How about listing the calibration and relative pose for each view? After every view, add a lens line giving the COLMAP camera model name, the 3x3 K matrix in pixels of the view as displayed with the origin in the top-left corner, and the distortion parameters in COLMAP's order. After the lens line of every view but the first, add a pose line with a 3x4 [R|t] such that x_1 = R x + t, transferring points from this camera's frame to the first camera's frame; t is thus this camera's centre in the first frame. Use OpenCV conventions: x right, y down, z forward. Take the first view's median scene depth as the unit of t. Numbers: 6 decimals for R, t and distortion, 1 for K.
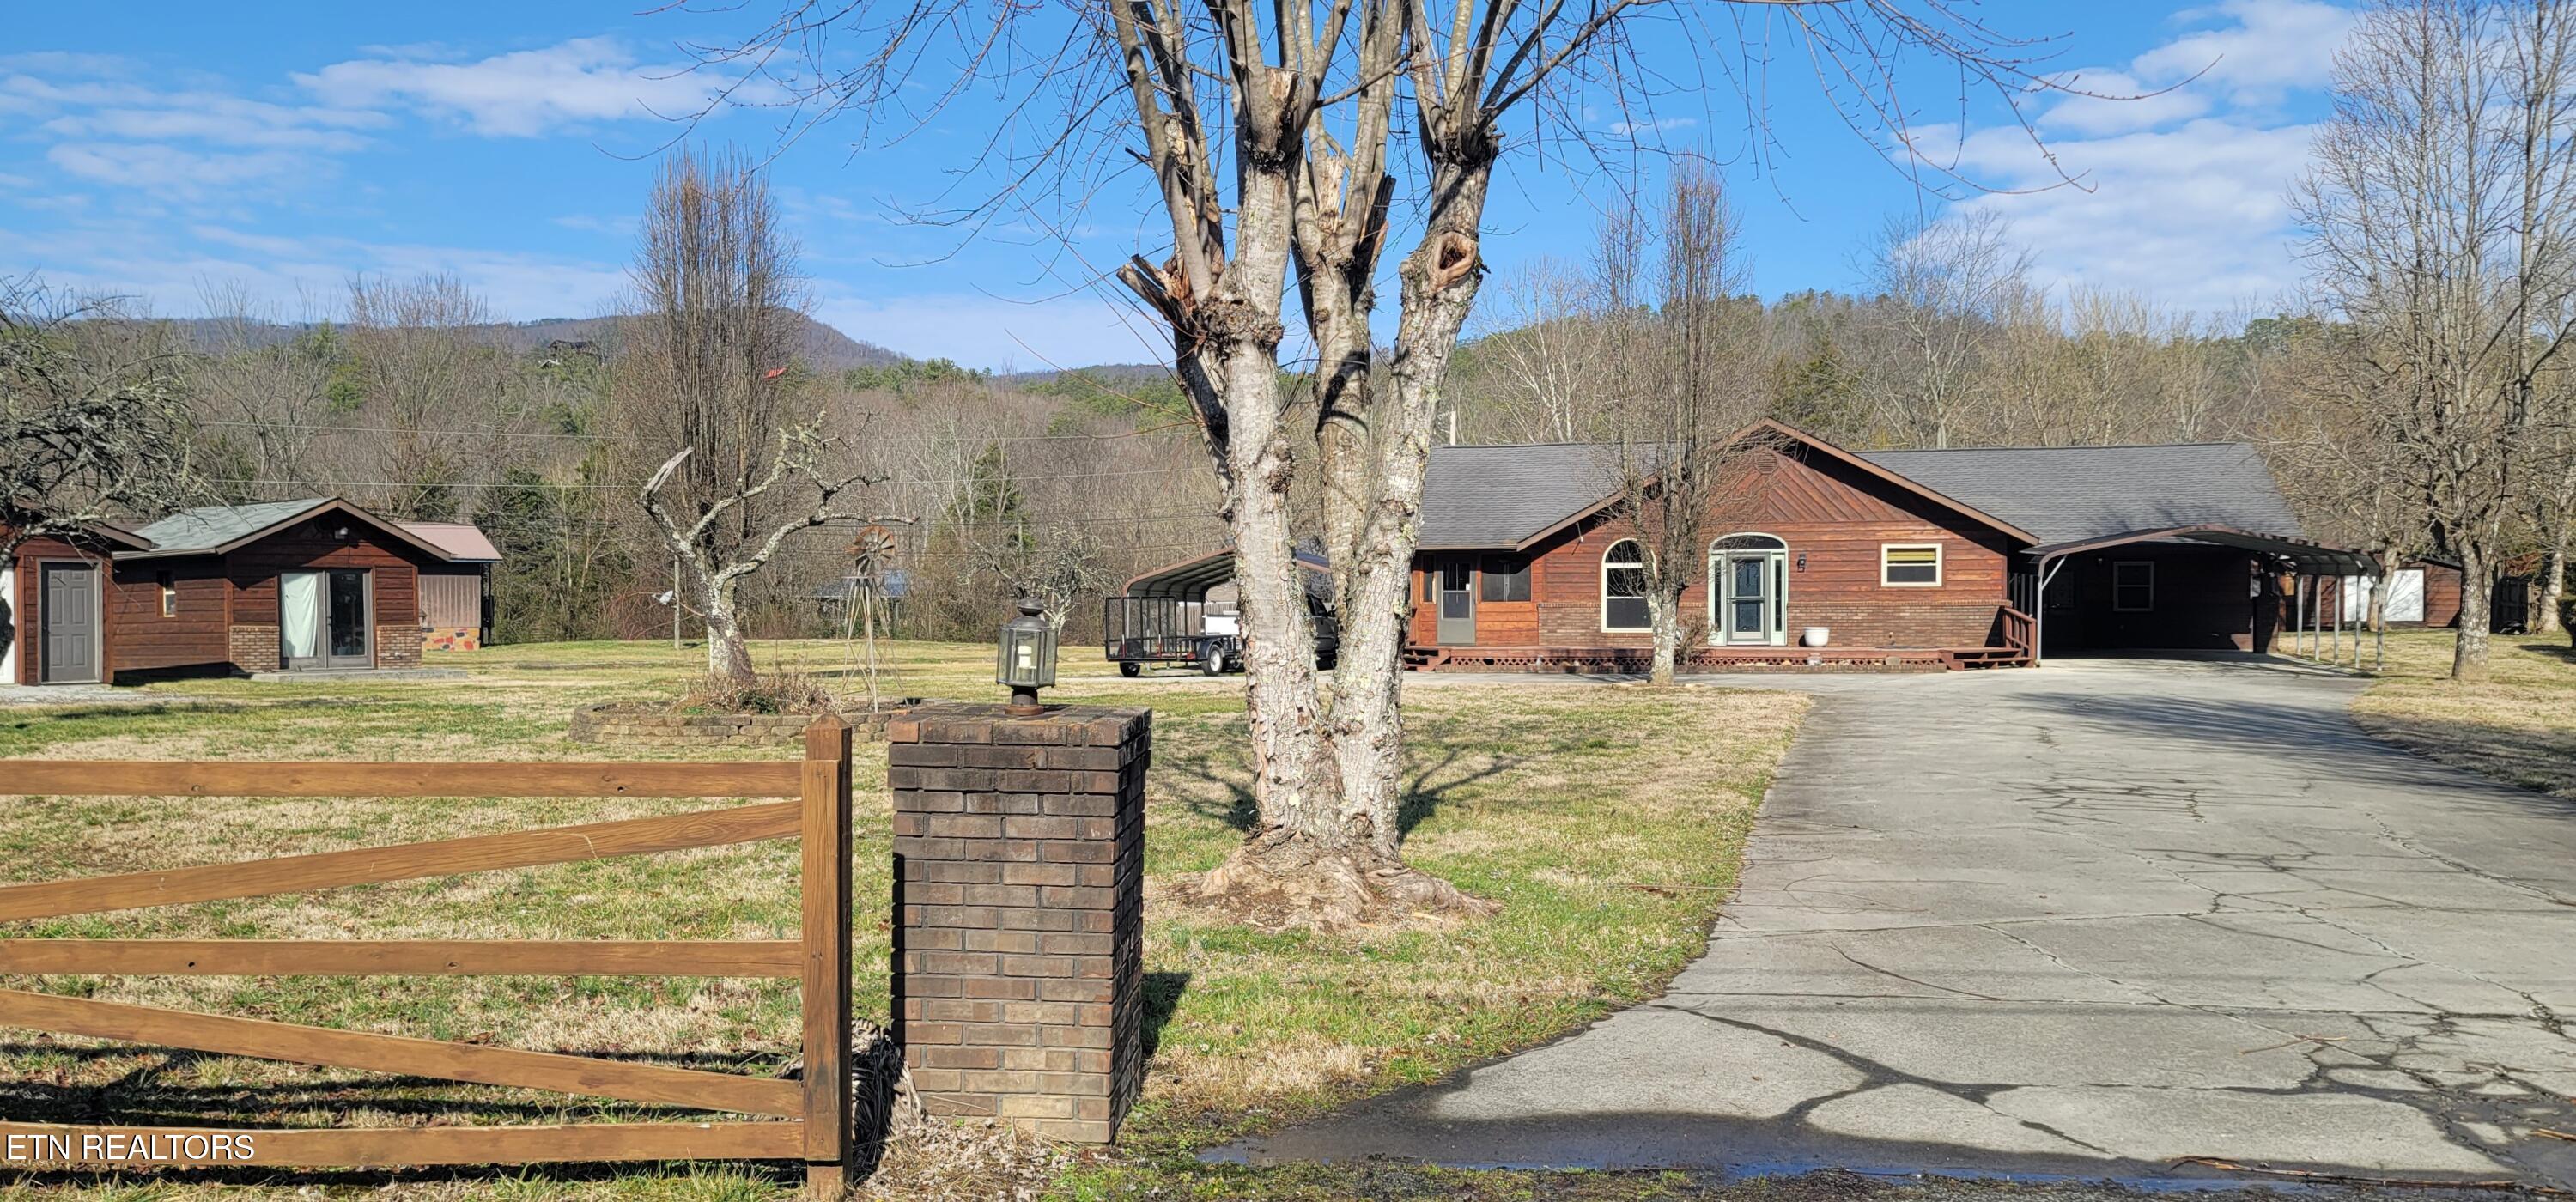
lens RADIAL K [[1836.4, 0, 1293.5], [0, 1836.4, 604.1], [0, 0, 1]] dist [0.045511, -0.006993]
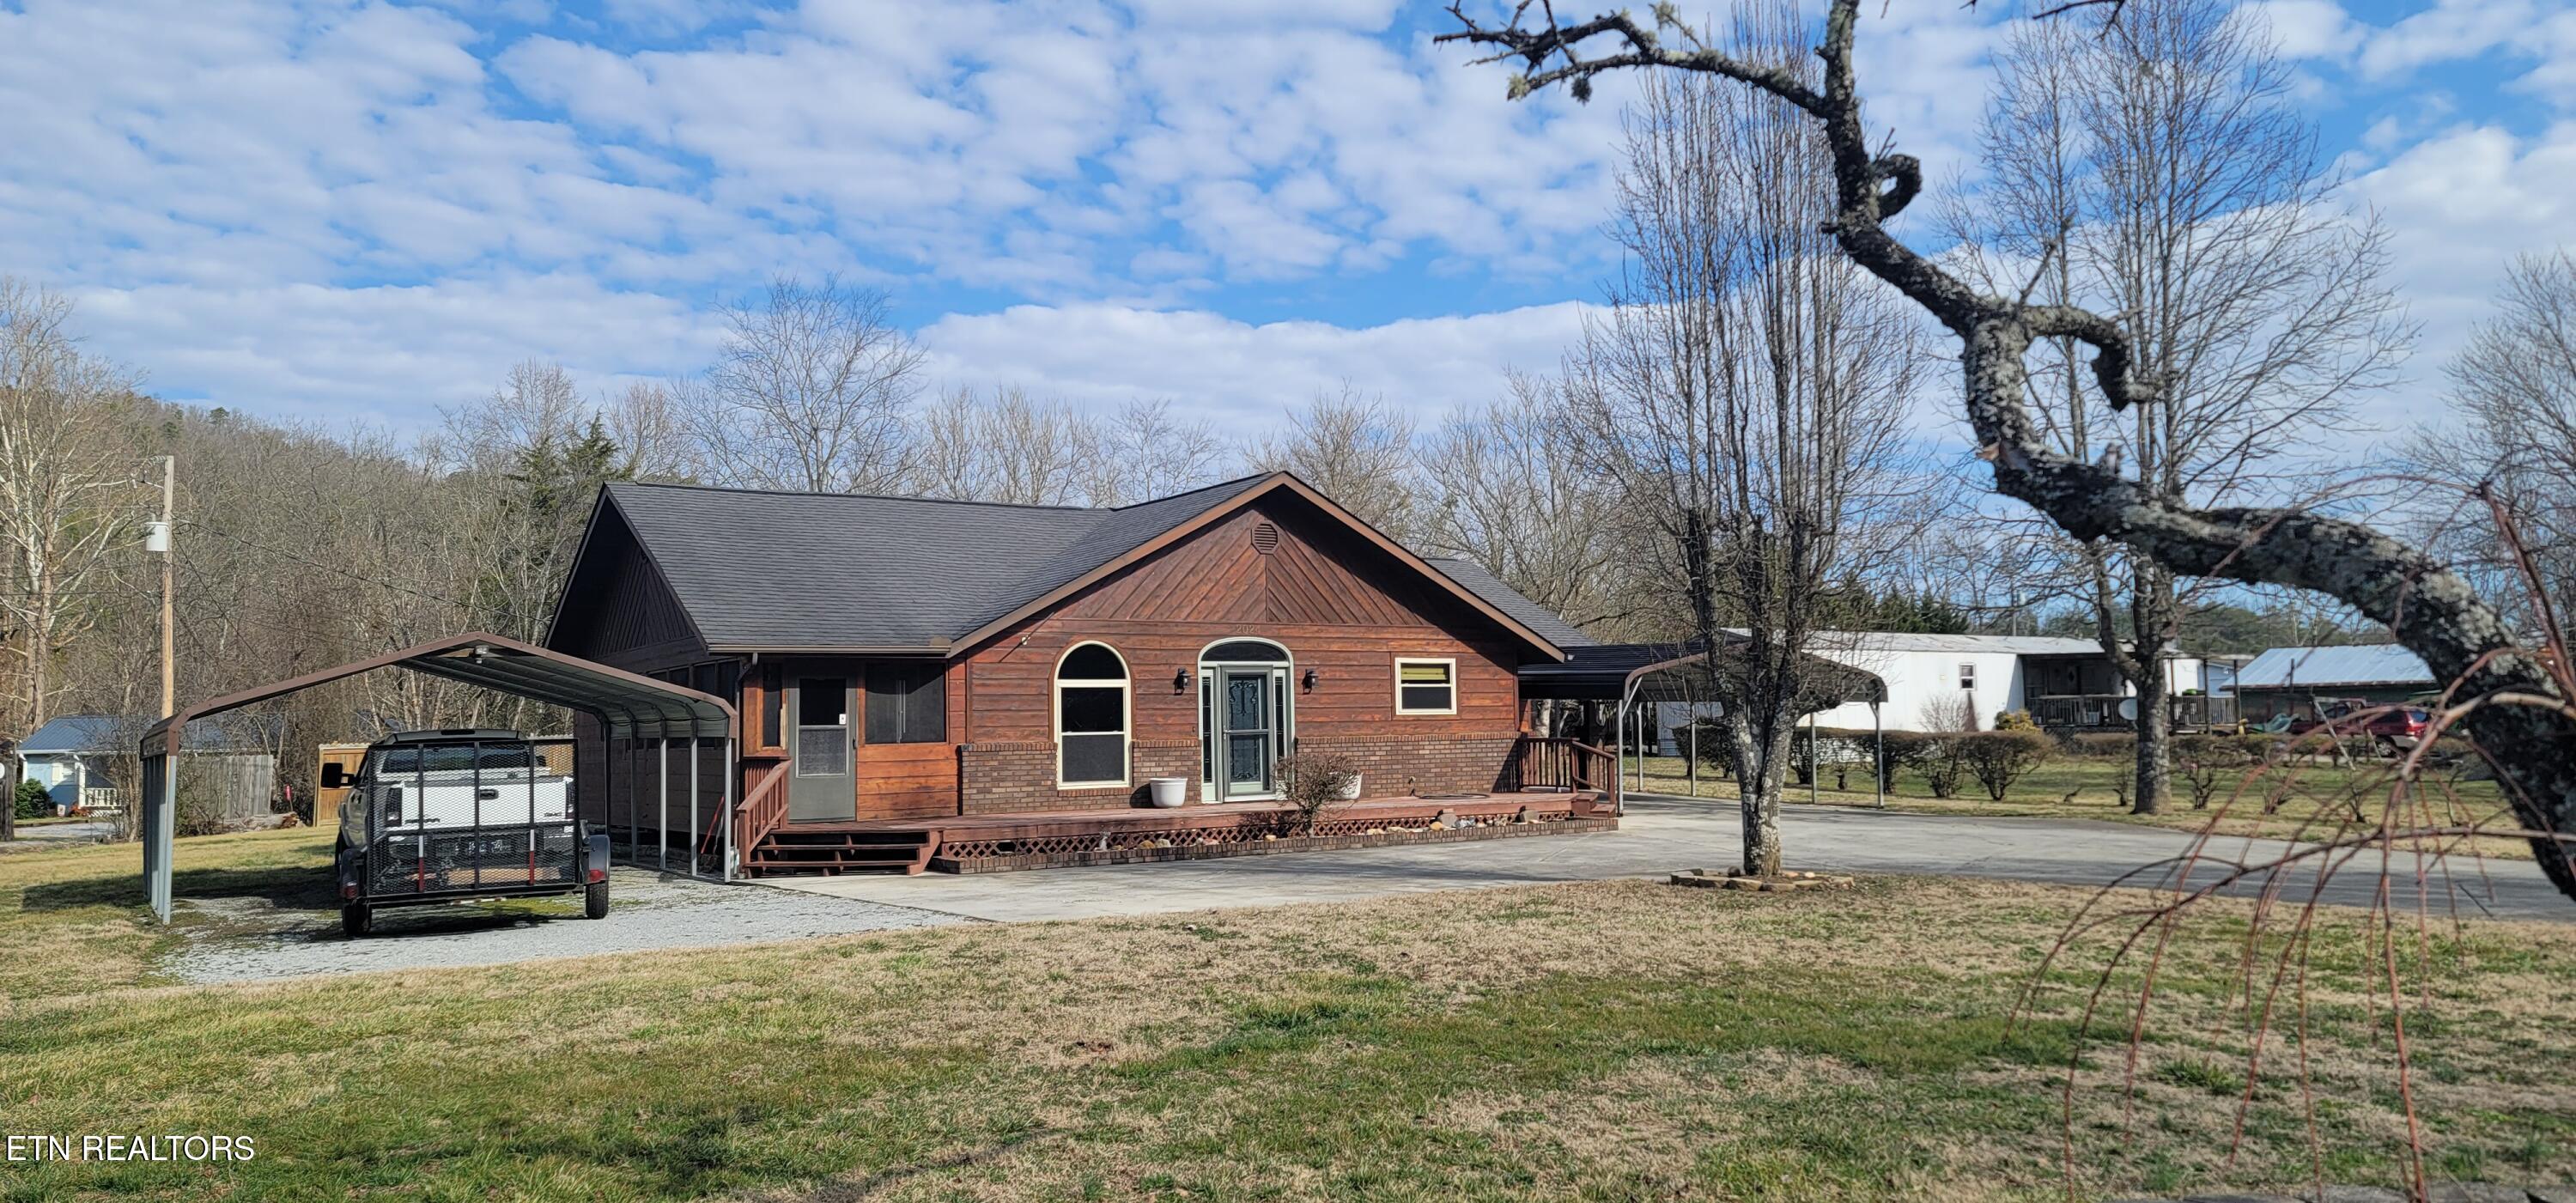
lens RADIAL K [[1836.5, 0, 1285.6], [0, 1836.5, 585.4], [0, 0, 1]] dist [0.045511, -0.006993]
pose [[0.661453, 0.050384, 0.748292, -0.257794], [0.012097, 0.996894, -0.077816, -0.004398], [-0.749889, 0.060524, 0.658789, 0.534908]]
